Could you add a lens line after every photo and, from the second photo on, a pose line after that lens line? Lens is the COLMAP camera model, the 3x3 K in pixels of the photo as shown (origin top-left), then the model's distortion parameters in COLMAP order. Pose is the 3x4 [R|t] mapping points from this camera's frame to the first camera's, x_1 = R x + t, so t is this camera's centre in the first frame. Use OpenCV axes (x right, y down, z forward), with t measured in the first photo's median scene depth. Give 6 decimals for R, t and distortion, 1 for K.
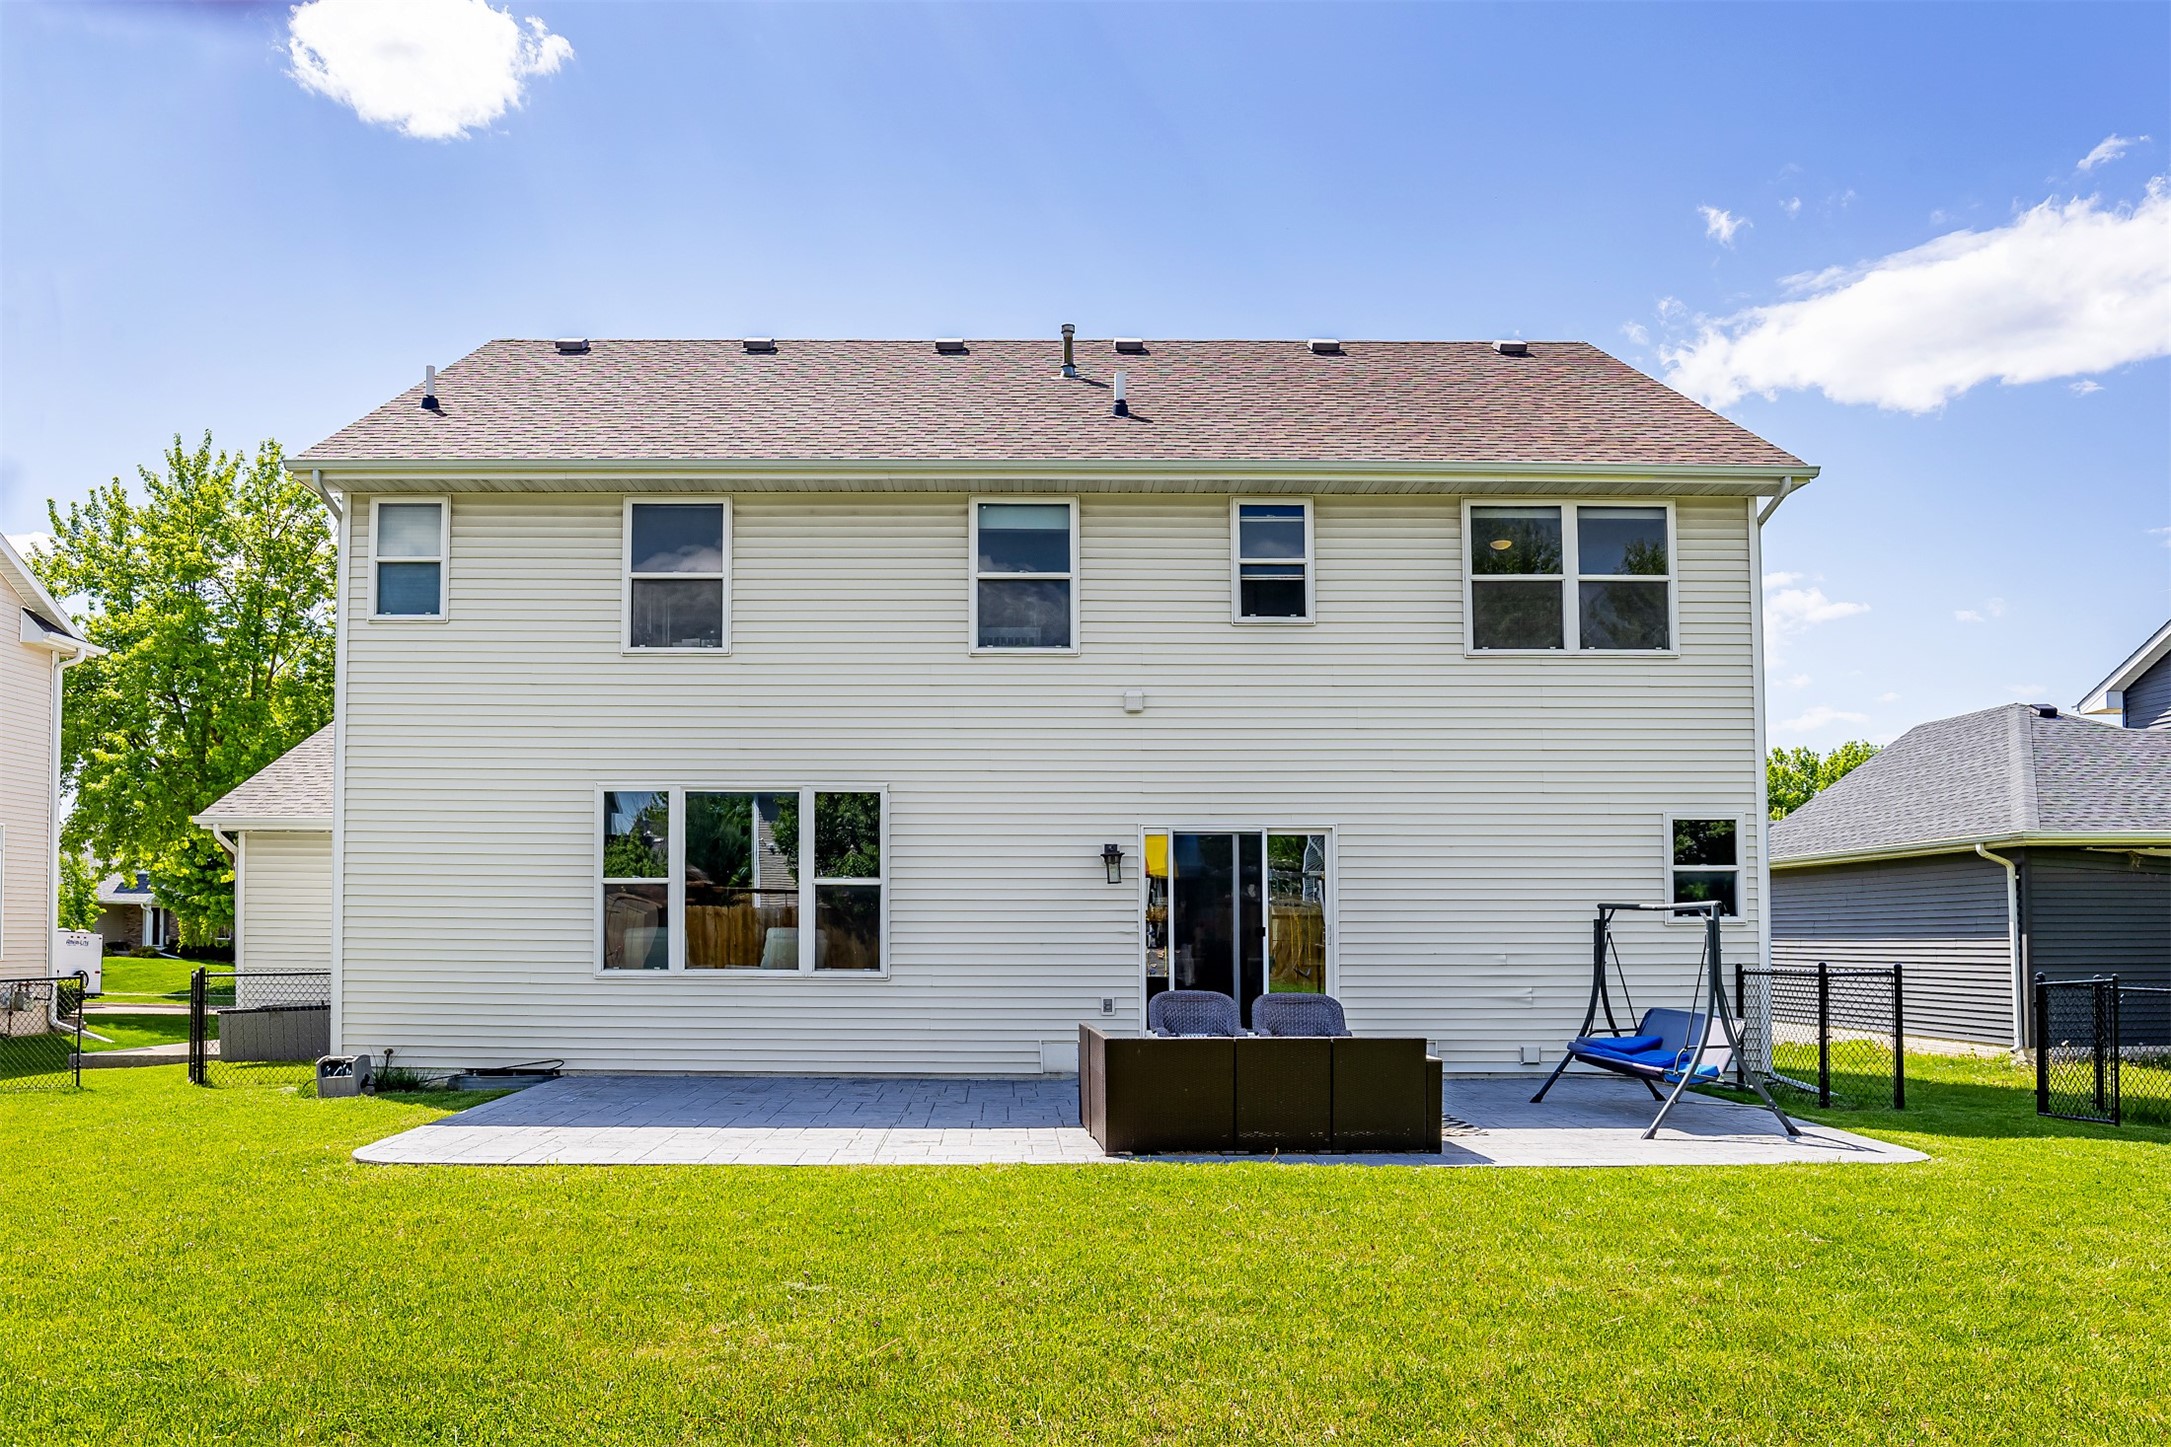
lens RADIAL K [[1301.9, 0, 1085.1], [0, 1301.9, 718.6], [0, 0, 1]] dist [-0.036187, -0.001922]
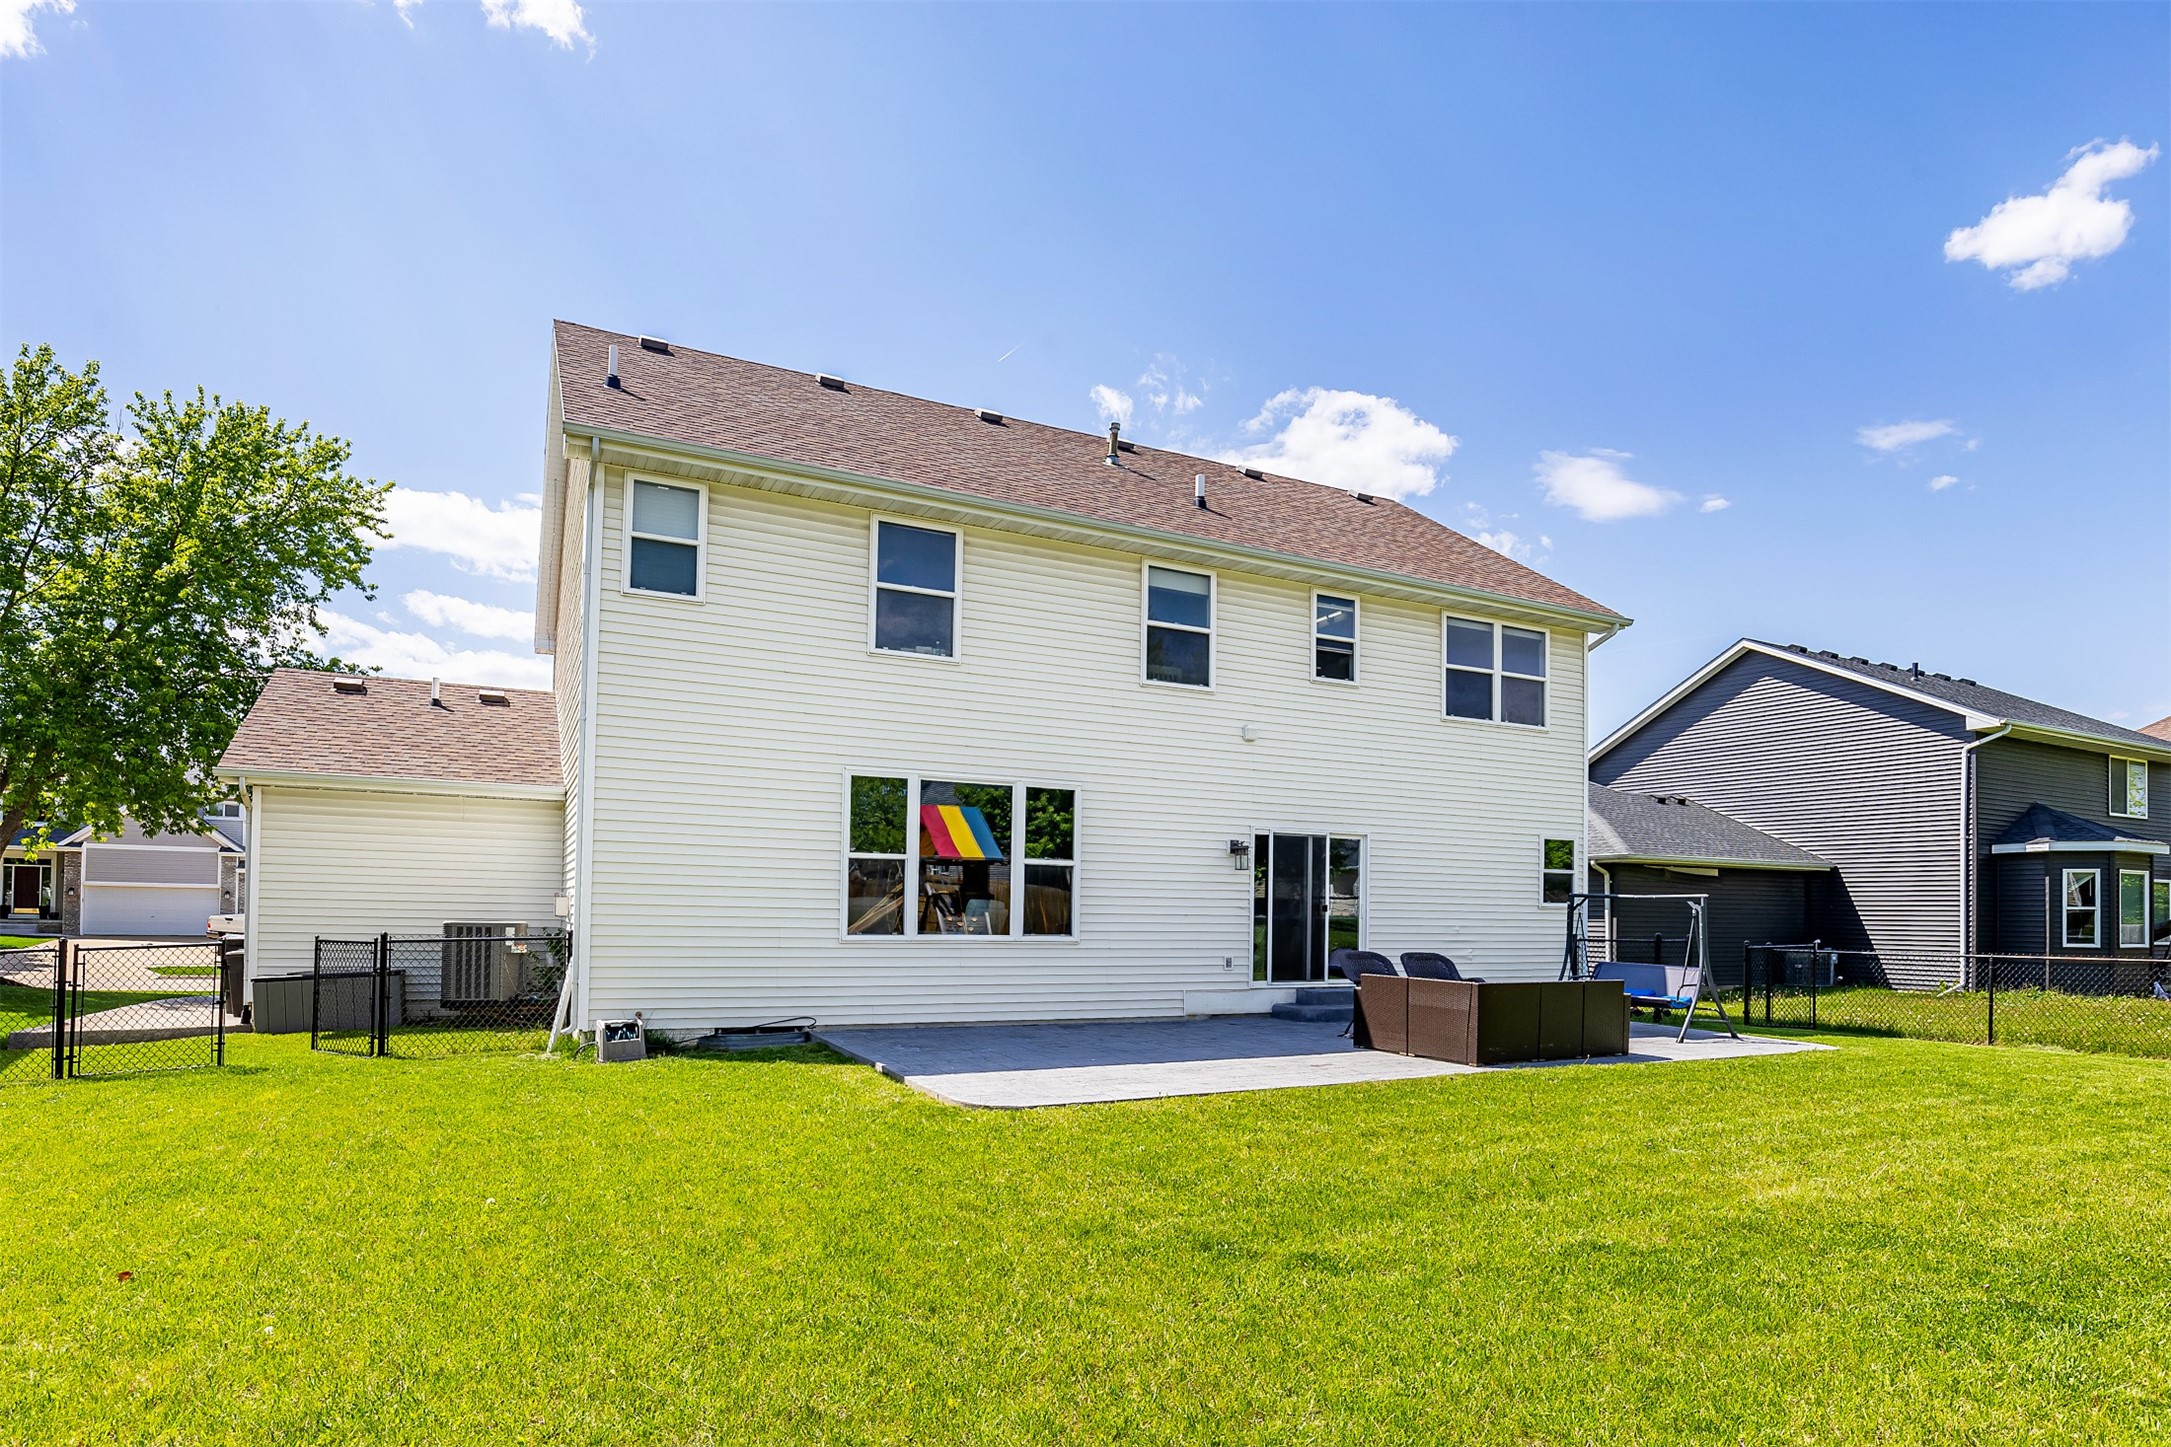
lens RADIAL K [[1130.2, 0, 1087.5], [0, 1130.2, 707.7], [0, 0, 1]] dist [-0.002821, 0.001887]
pose [[0.900873, 0.089866, 0.424679, -0.595163], [-0.088602, 0.995807, -0.022769, 0.002435], [-0.424945, -0.017115, 0.905058, 0.031180]]
